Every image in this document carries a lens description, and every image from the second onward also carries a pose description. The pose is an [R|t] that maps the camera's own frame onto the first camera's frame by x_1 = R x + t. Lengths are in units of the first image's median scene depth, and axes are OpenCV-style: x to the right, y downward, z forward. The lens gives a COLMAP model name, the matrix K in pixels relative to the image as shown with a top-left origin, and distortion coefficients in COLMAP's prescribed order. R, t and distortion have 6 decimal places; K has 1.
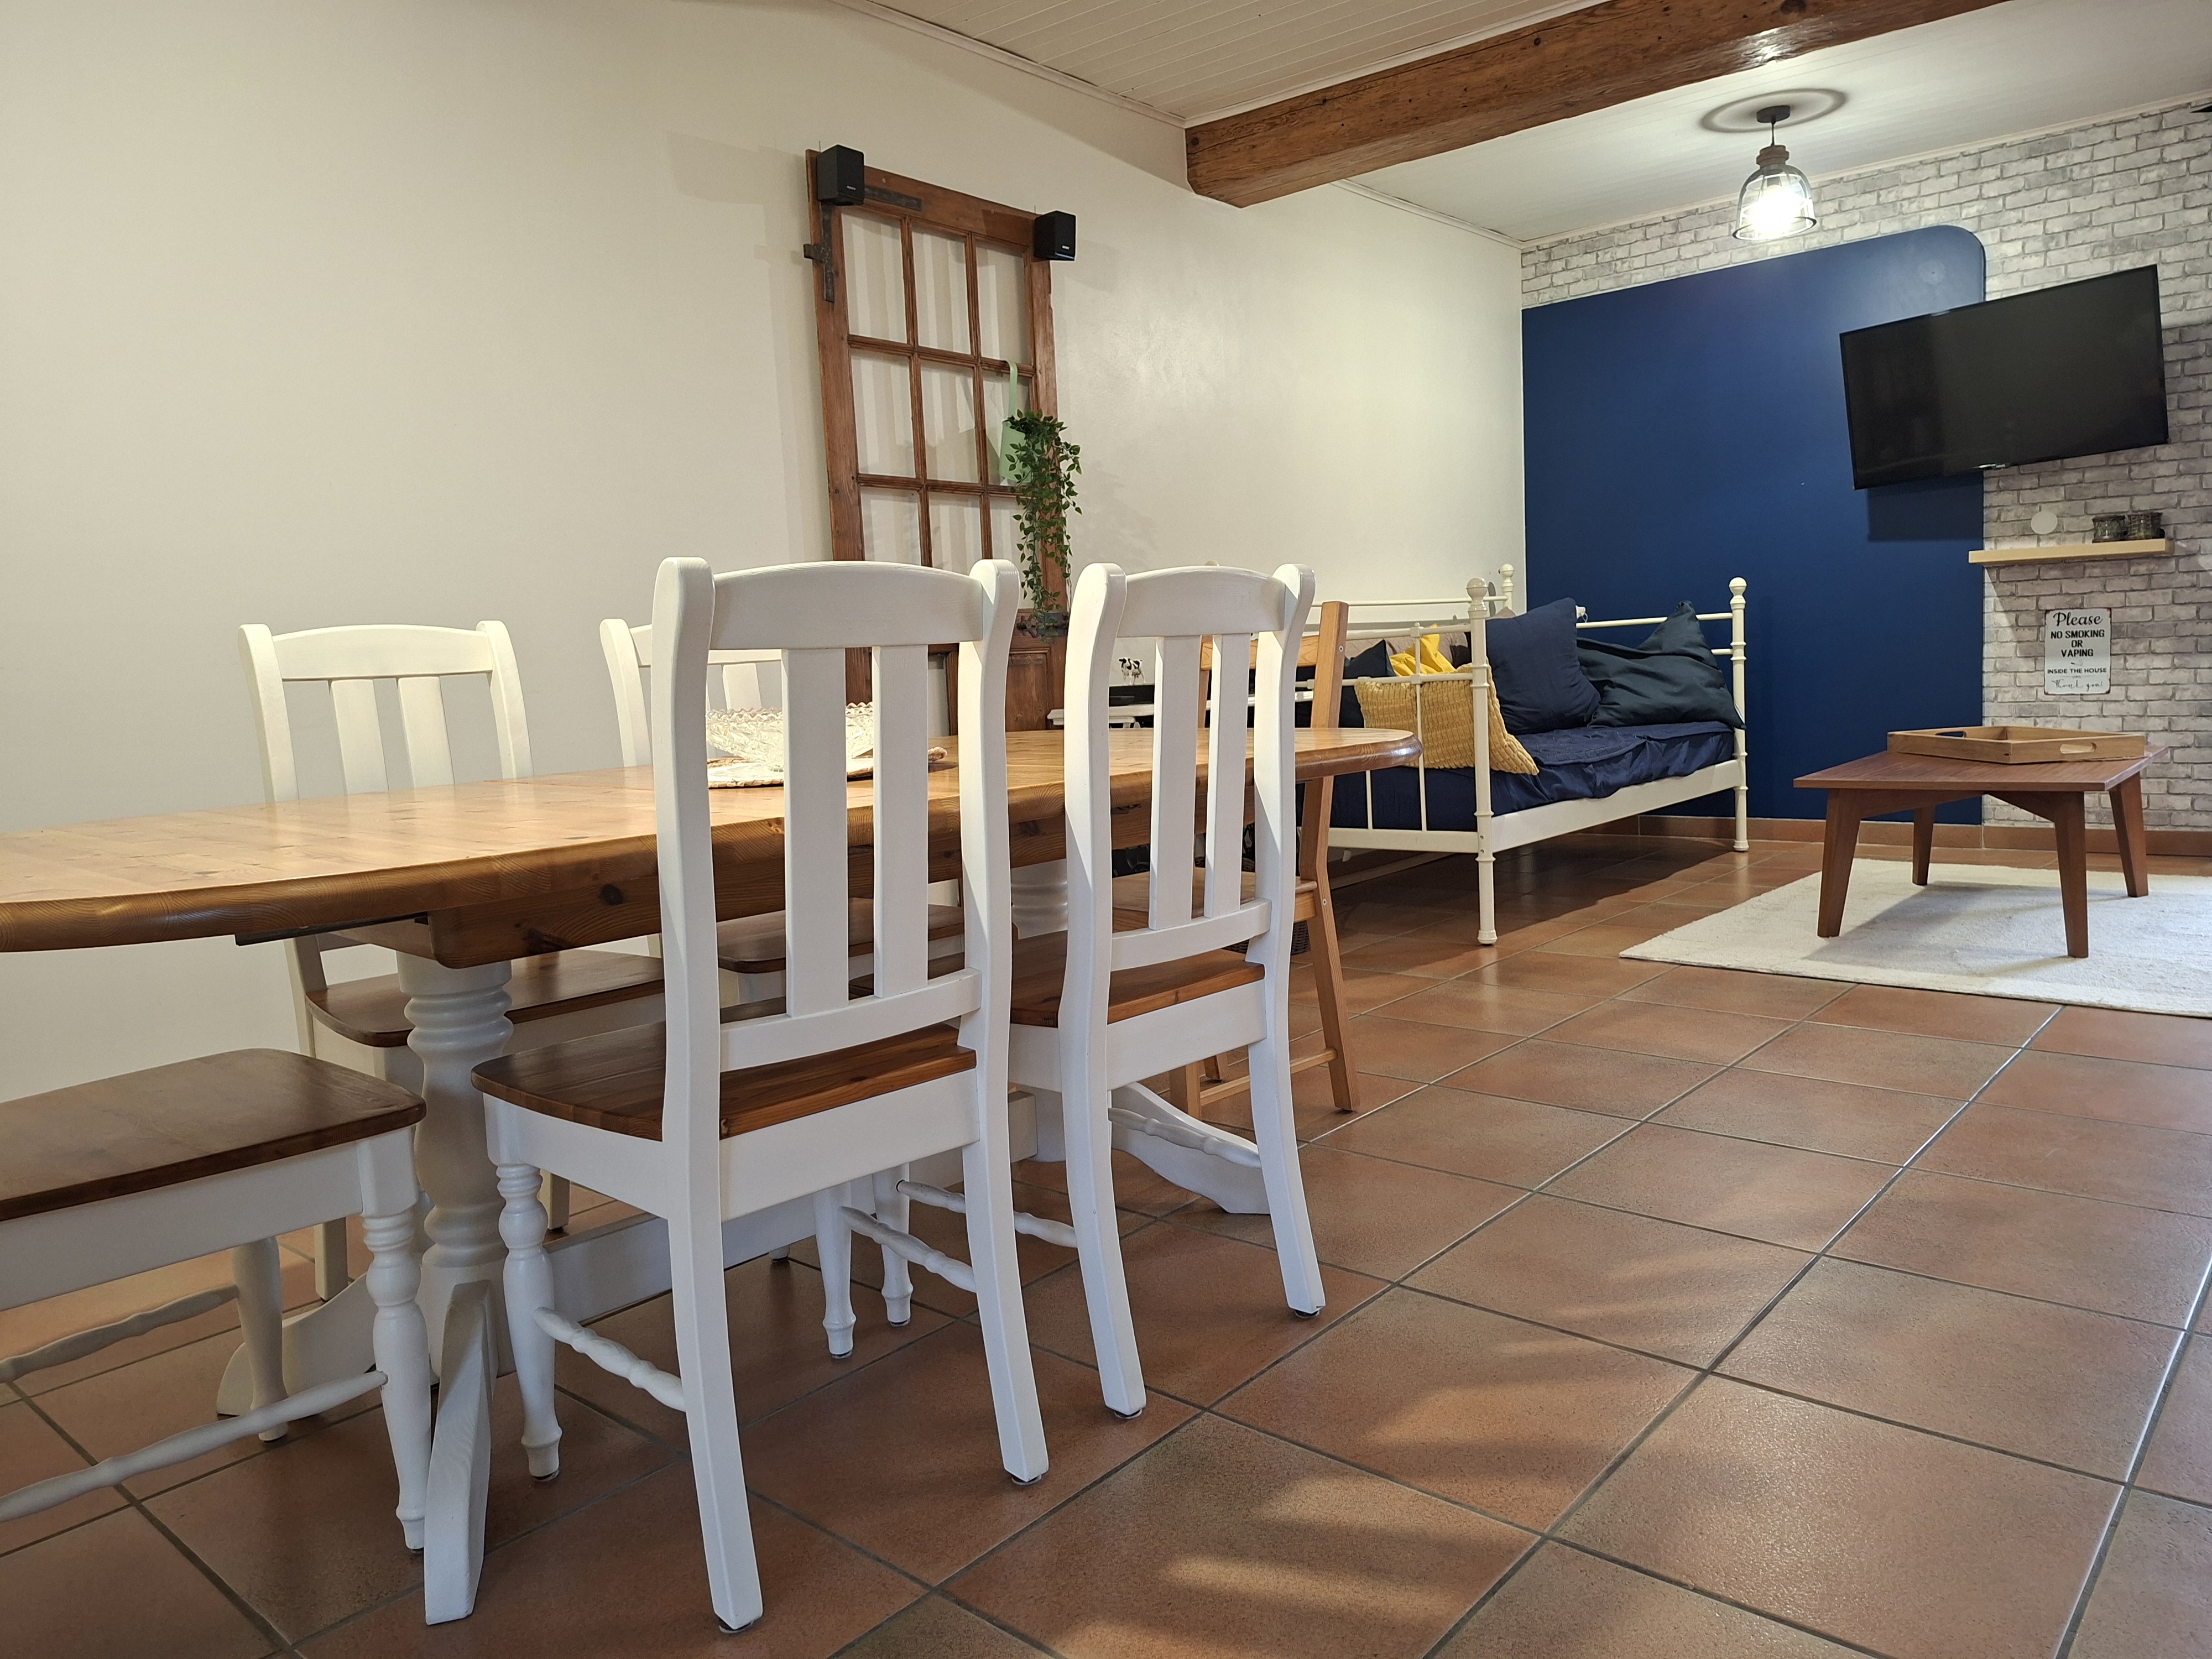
lens RADIAL K [[1510.2, 0, 1106.0], [0, 1510.2, 829.5], [0, 0, 1]] dist [-0.003069, -0.006403]
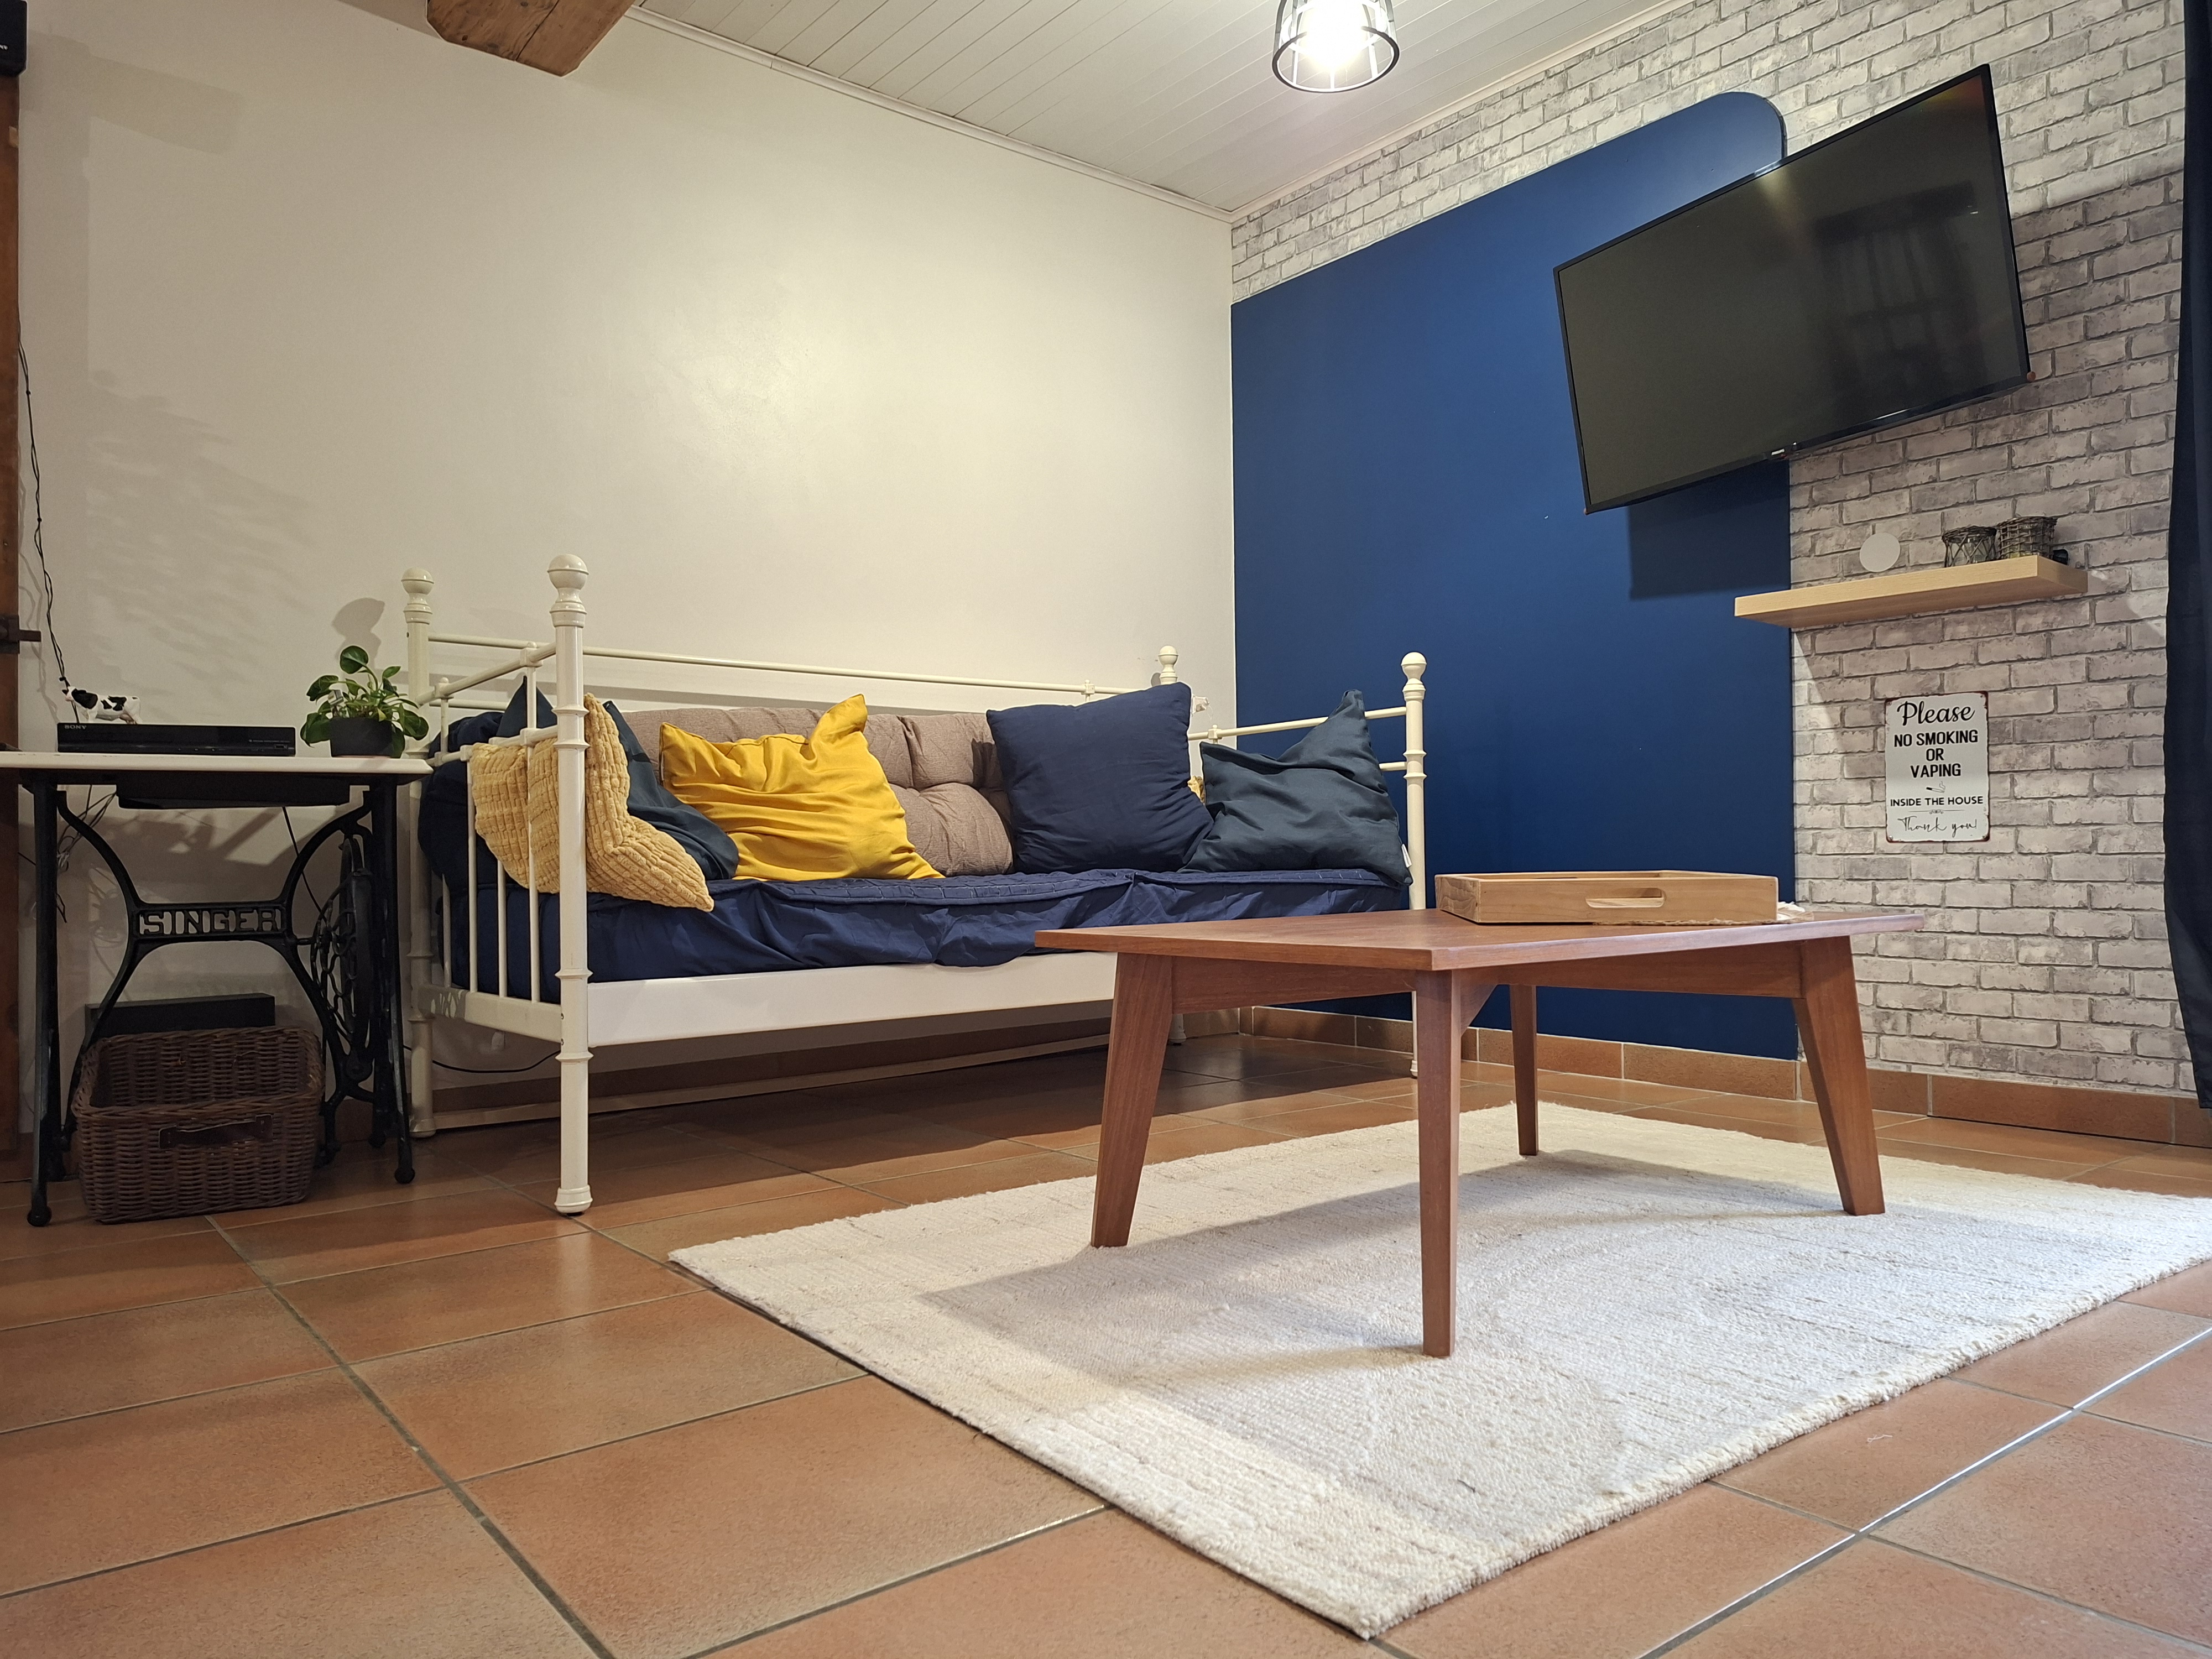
lens RADIAL K [[1503.3, 0, 1137.9], [0, 1503.3, 863.7], [0, 0, 1]] dist [0.037288, -0.033313]
pose [[0.984862, 0.040415, -0.168562, 0.440473], [-0.058238, 0.993061, -0.102169, -0.004166], [0.163264, 0.110439, 0.980382, 0.381113]]
